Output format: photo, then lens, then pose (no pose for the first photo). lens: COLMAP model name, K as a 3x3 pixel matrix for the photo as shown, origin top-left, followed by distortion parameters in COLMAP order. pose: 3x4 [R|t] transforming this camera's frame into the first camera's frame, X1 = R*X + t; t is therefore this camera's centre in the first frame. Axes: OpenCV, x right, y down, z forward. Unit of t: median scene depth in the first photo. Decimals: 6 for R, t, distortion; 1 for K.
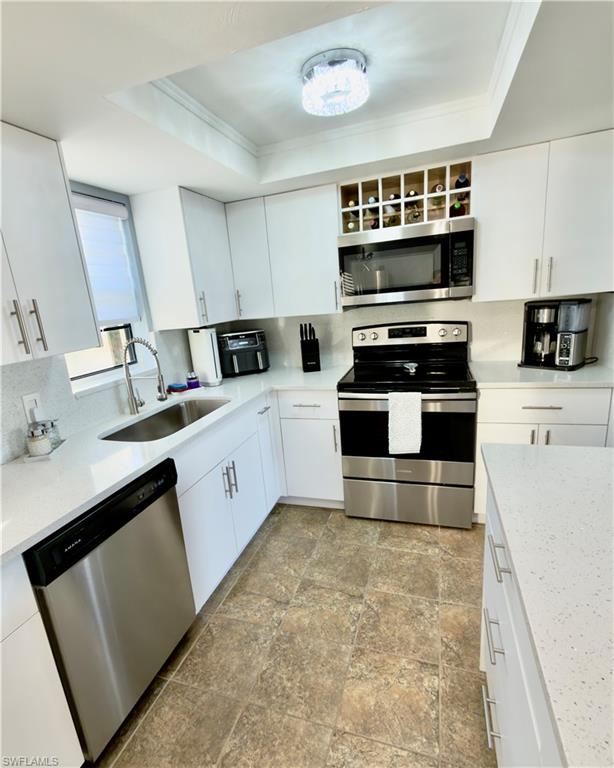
lens RADIAL K [[395.7, 0, 288.7], [0, 395.7, 399.2], [0, 0, 1]] dist [0.001851, -0.000593]
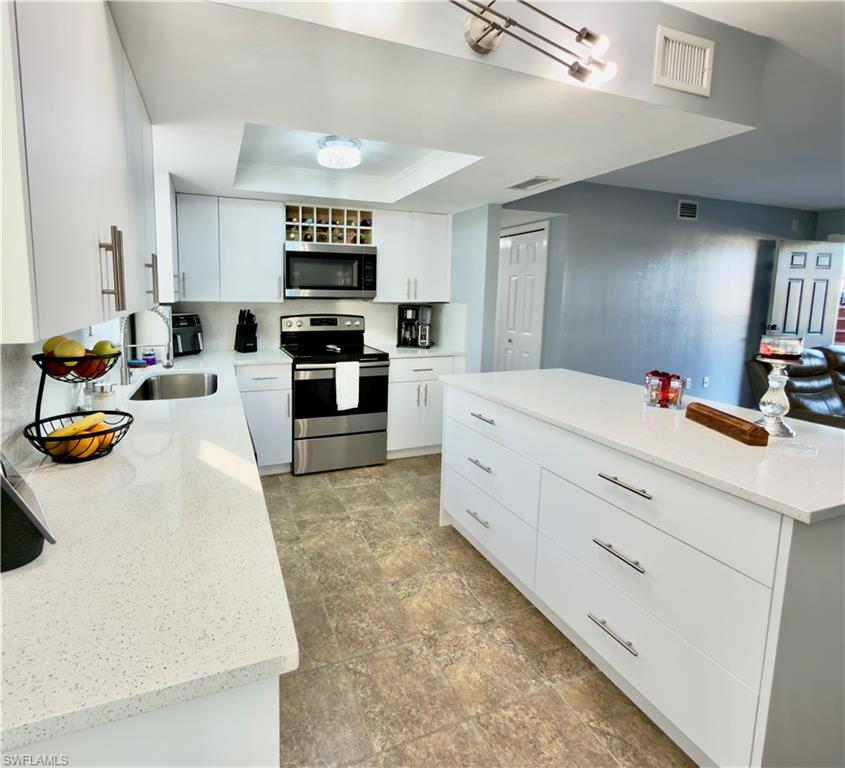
lens RADIAL K [[416.8, 0, 359.4], [0, 416.8, 342.4], [0, 0, 1]] dist [-0.002572, 0.000030]
pose [[0.776098, 0.024994, 0.630117, -0.539512], [0.081331, 0.986902, -0.139319, 0.111306], [-0.625346, 0.159374, 0.763900, -0.112227]]
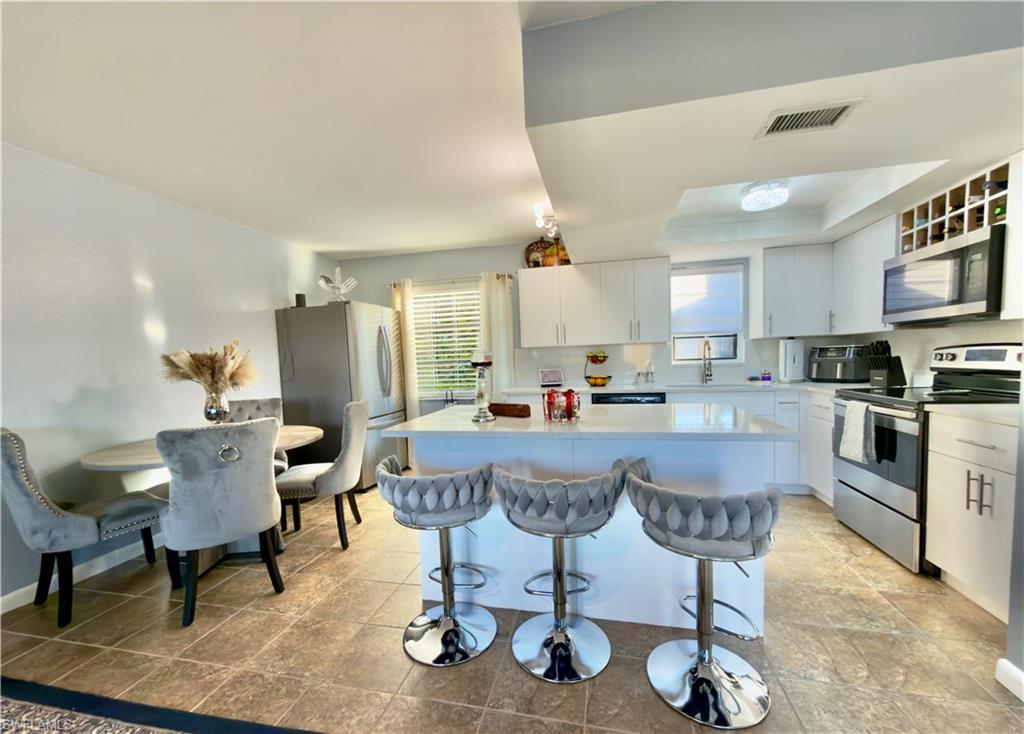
lens RADIAL K [[409.5, 0, 513.9], [0, 409.5, 383.9], [0, 0, 1]] dist [-0.000570, -0.000685]
pose [[0.119974, 0.146425, -0.981920, 1.202368], [-0.228871, 0.966501, 0.116162, 0.020310], [0.966035, 0.210797, 0.149467, -0.087351]]
